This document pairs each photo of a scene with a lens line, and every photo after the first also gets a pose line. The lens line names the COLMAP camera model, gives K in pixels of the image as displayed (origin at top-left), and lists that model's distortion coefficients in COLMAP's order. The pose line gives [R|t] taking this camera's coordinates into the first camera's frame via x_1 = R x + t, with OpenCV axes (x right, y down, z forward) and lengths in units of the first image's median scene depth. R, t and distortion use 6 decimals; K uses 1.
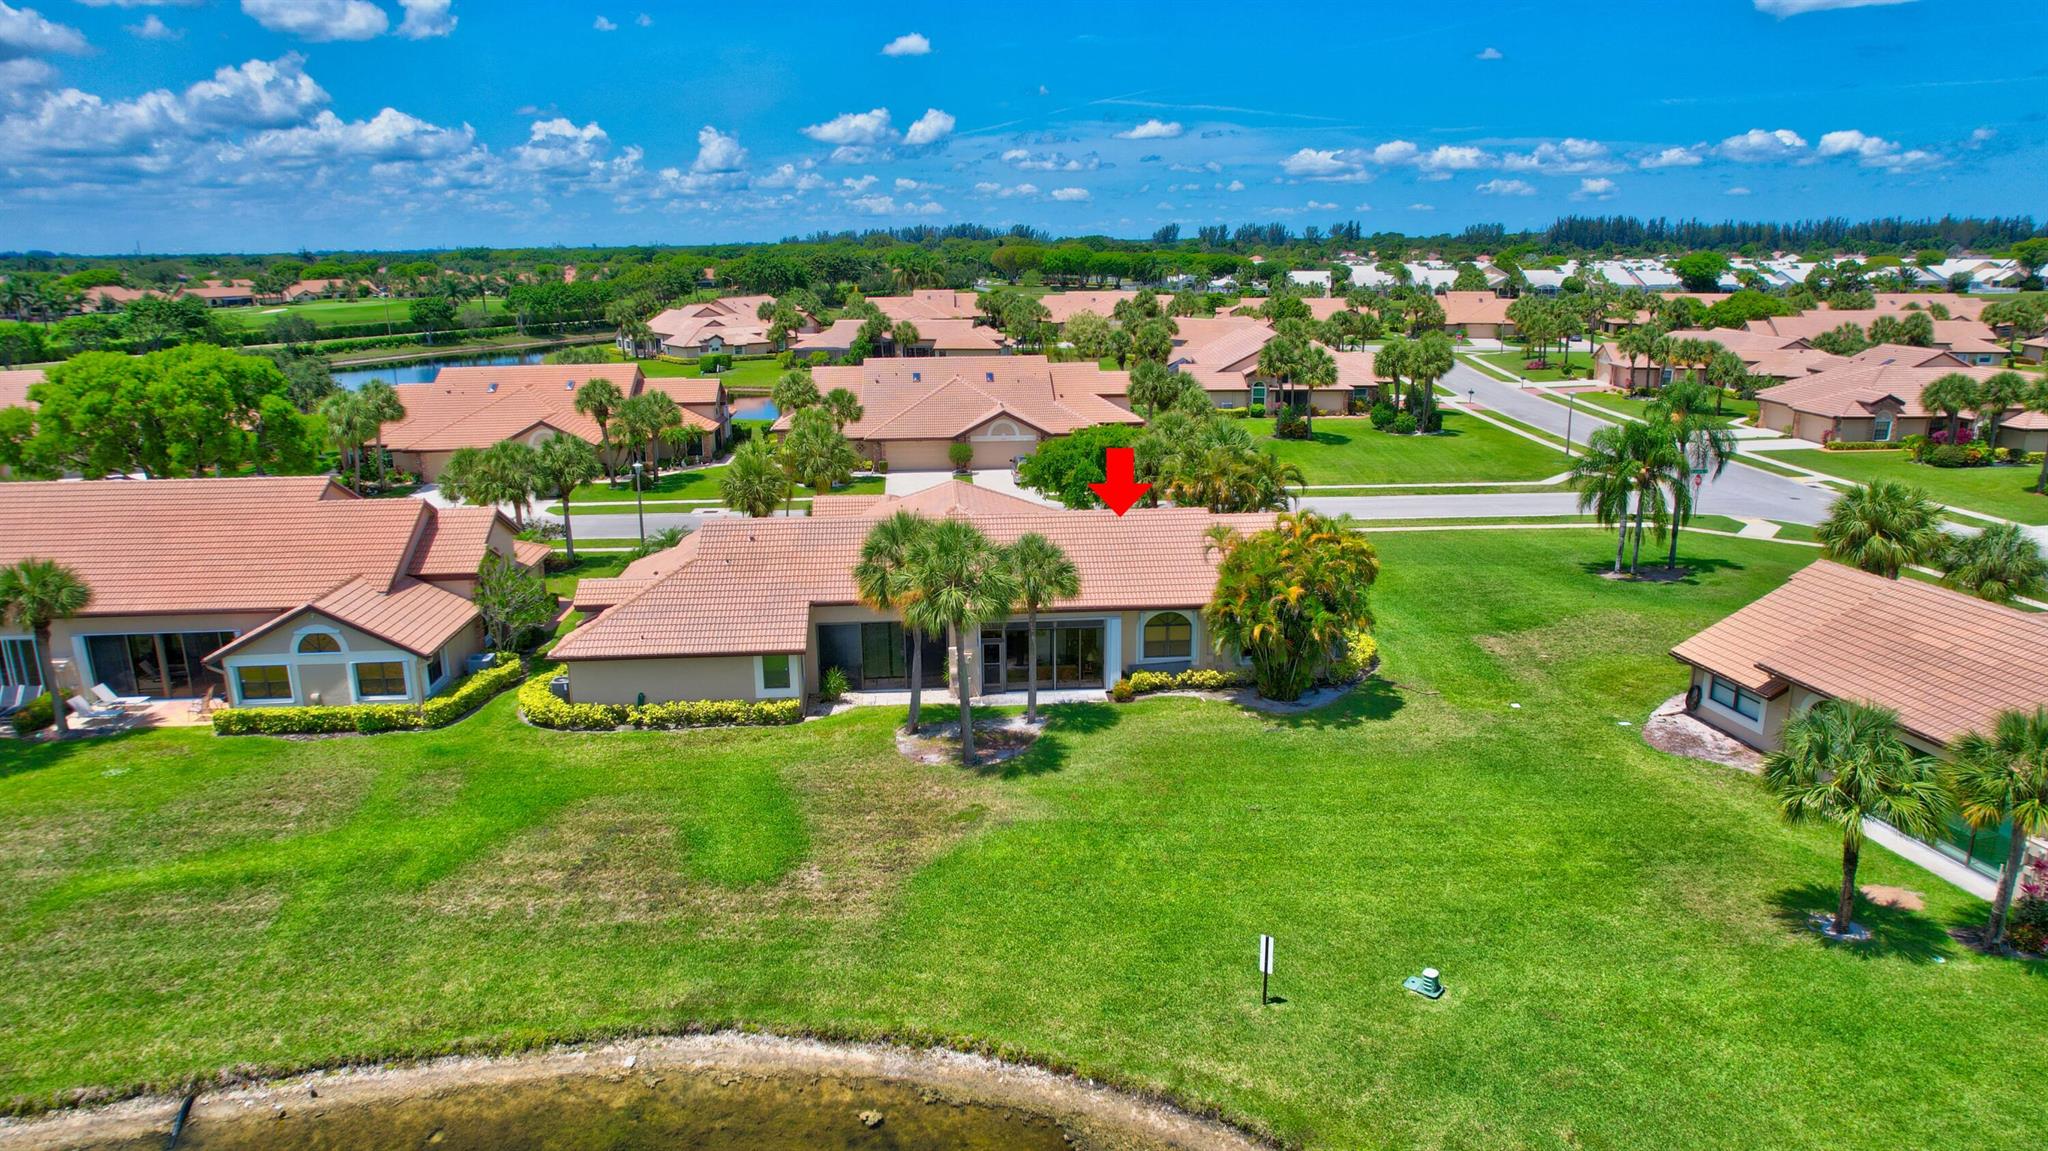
lens RADIAL K [[1312.6, 0, 1024.0], [0, 1312.6, 575.5], [0, 0, 1]] dist [-0.084624, 0.073933]
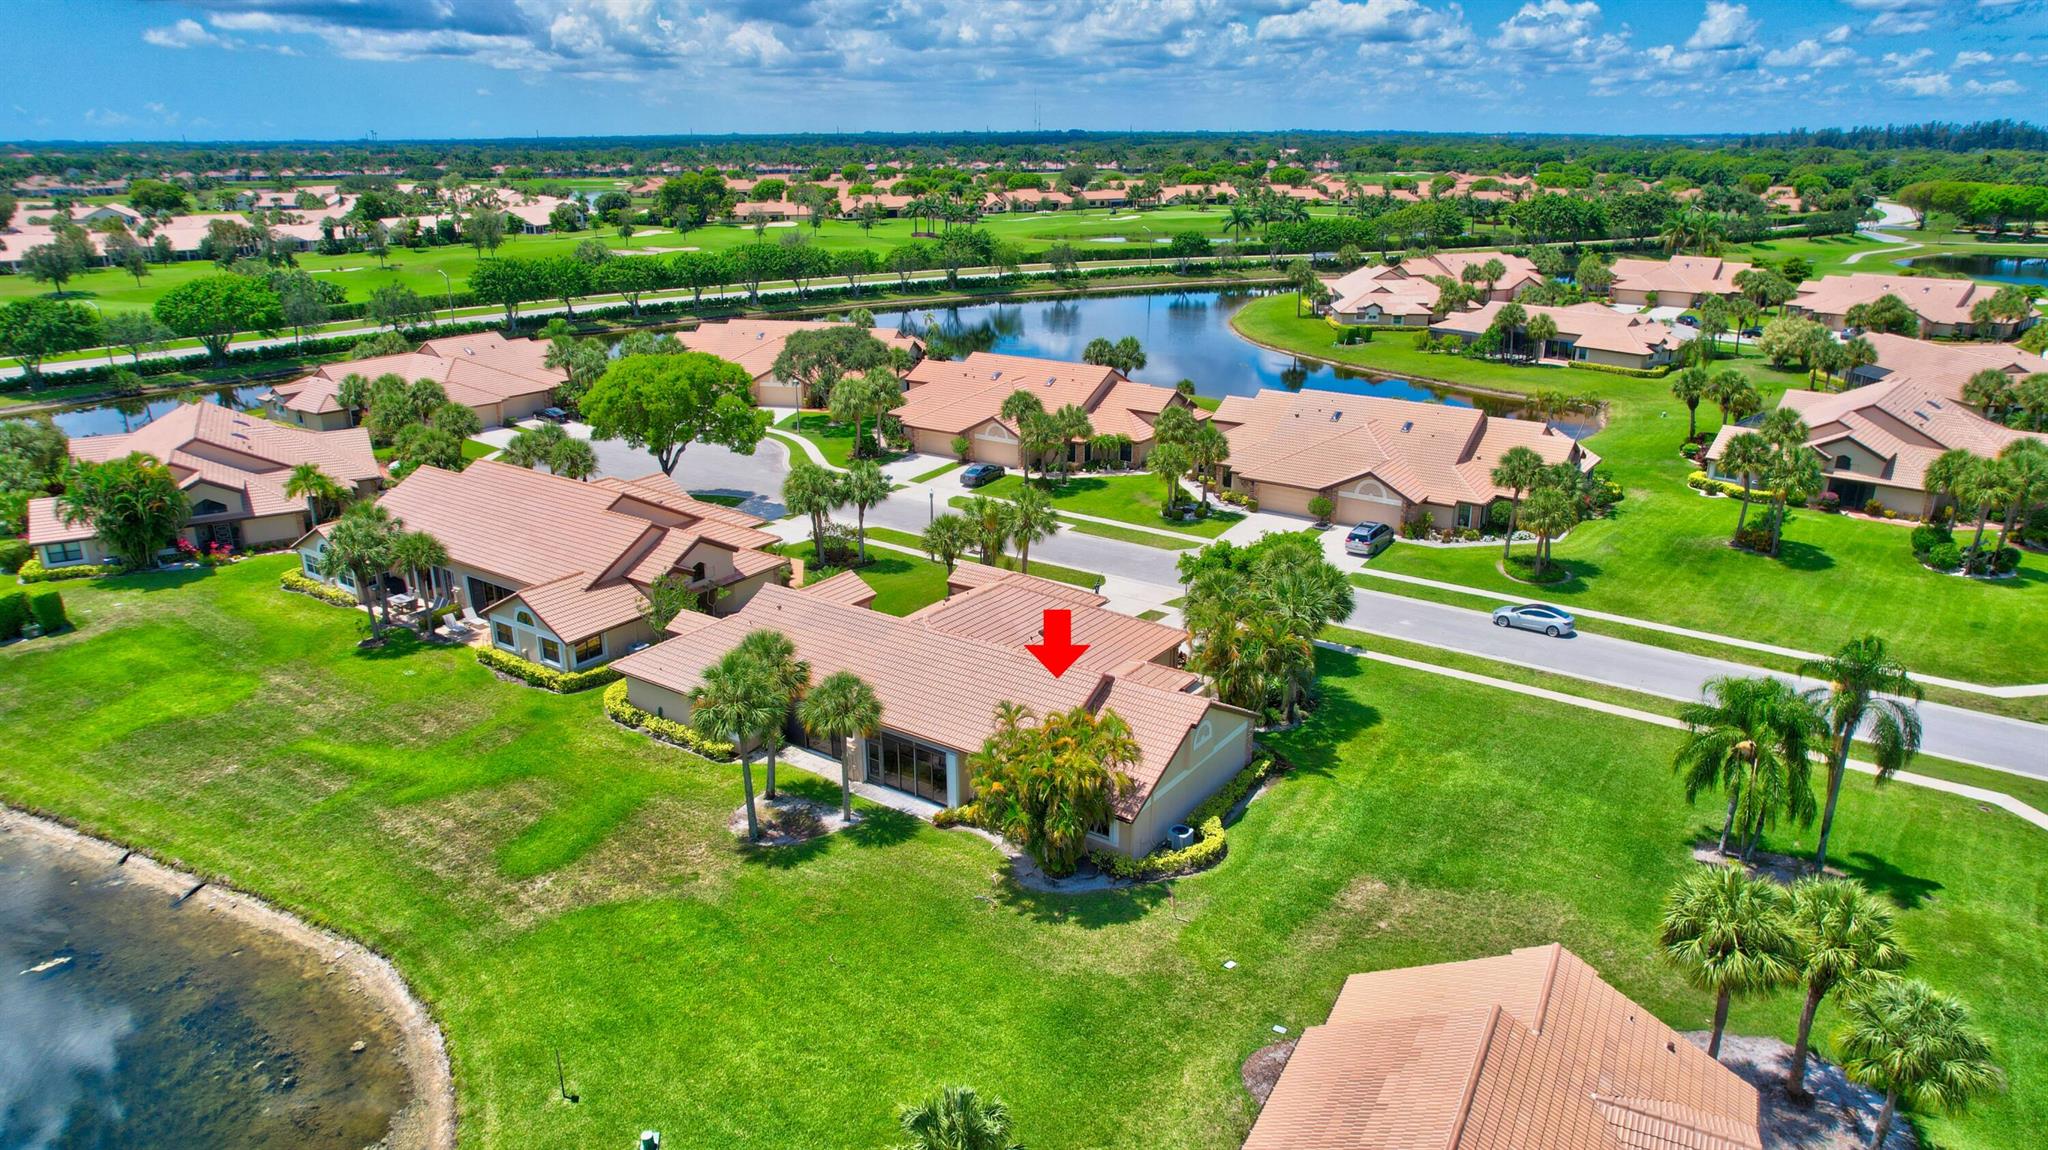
lens RADIAL K [[1312.6, 0, 1024.0], [0, 1312.6, 575.0], [0, 0, 1]] dist [-0.084624, 0.073933]
pose [[0.770764, 0.211214, -0.601092, 0.806655], [-0.159605, 0.977378, 0.138777, -0.300979], [0.616805, -0.011027, 0.787039, 0.158195]]
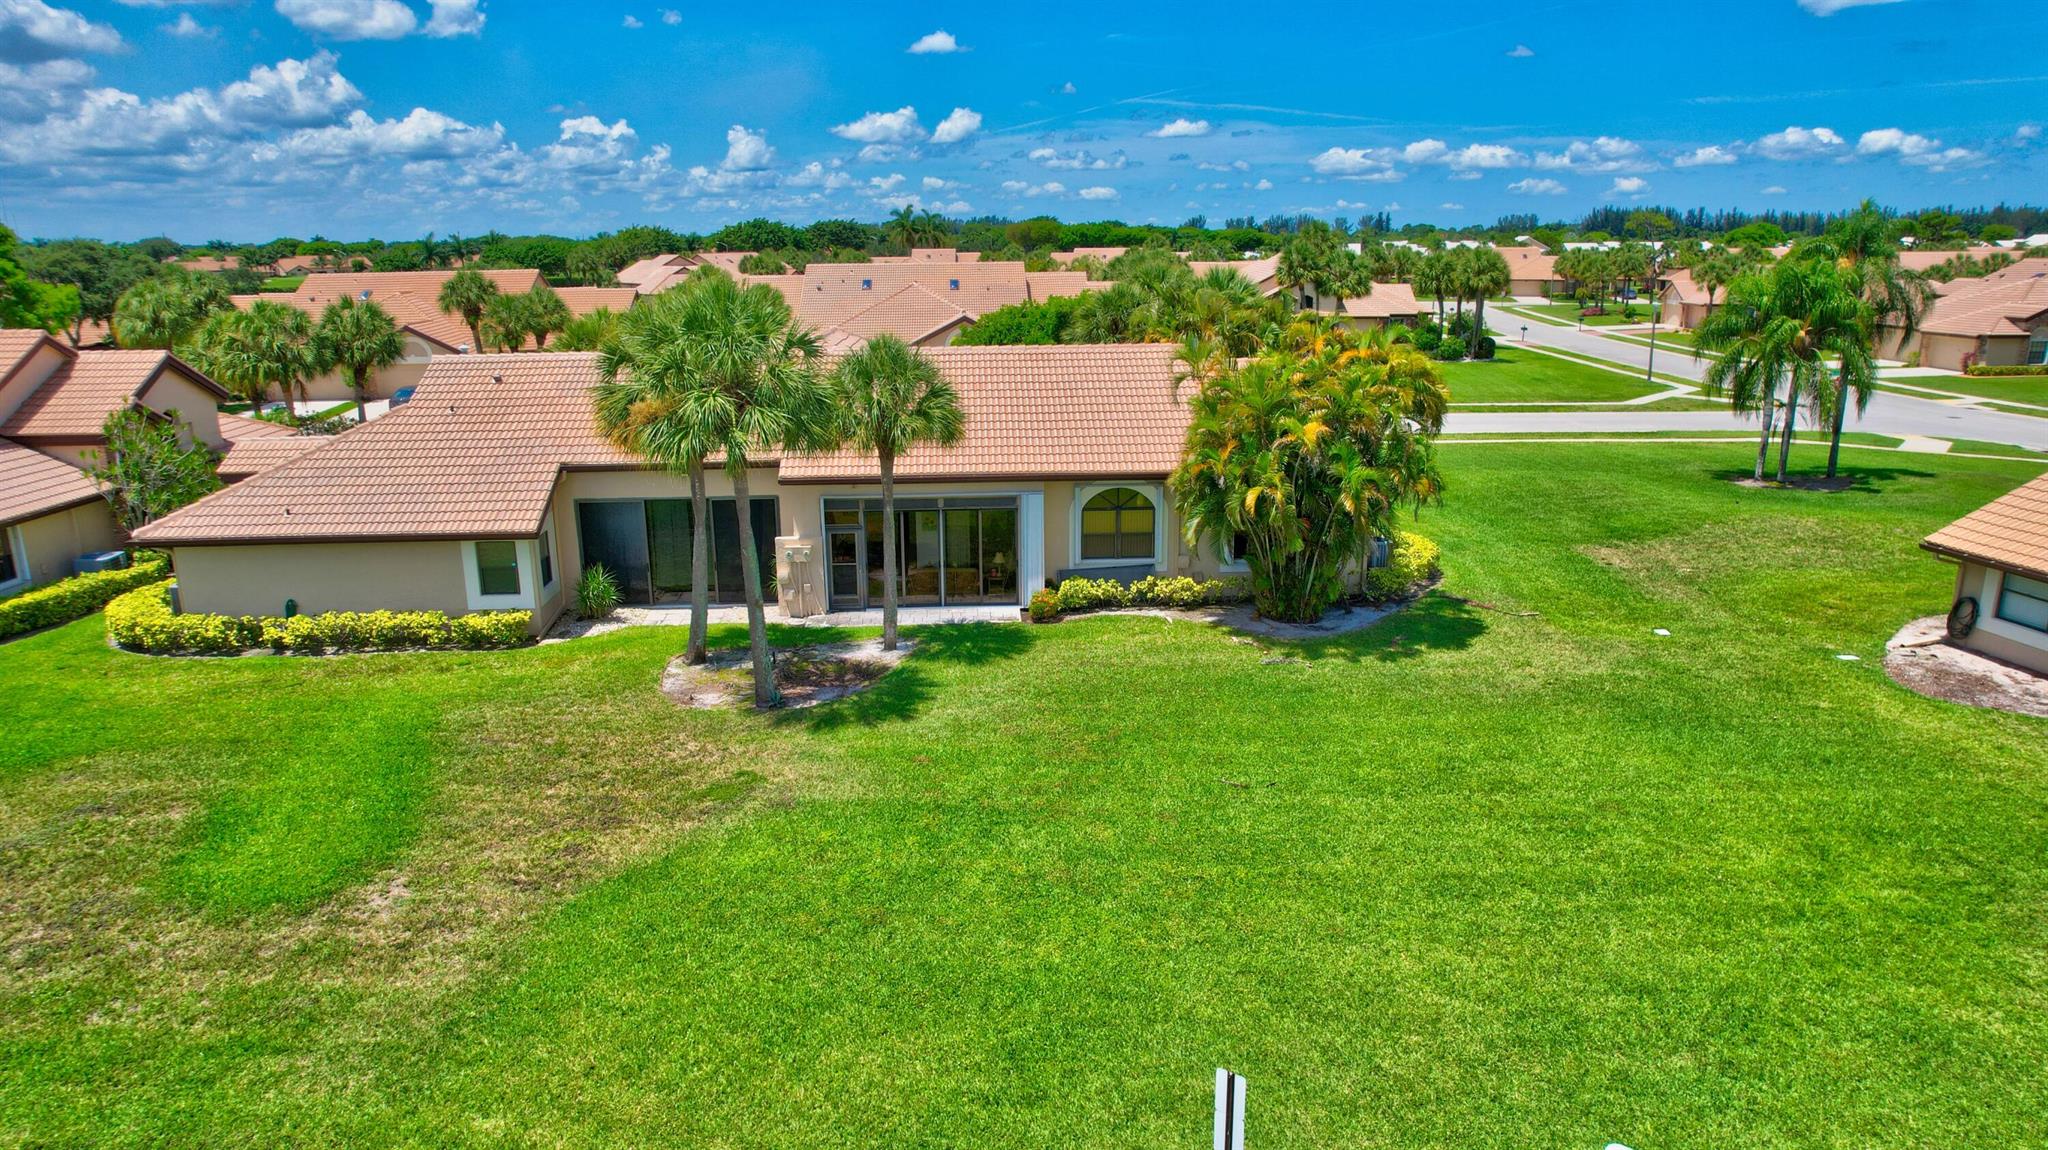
lens RADIAL K [[1312.6, 0, 1024.0], [0, 1312.6, 575.0], [0, 0, 1]] dist [-0.084624, 0.073933]
pose [[0.999791, 0.005848, -0.019606, 0.081933], [-0.005854, 0.999983, -0.000224, 0.076793], [0.019604, 0.000339, 0.999808, 0.375771]]
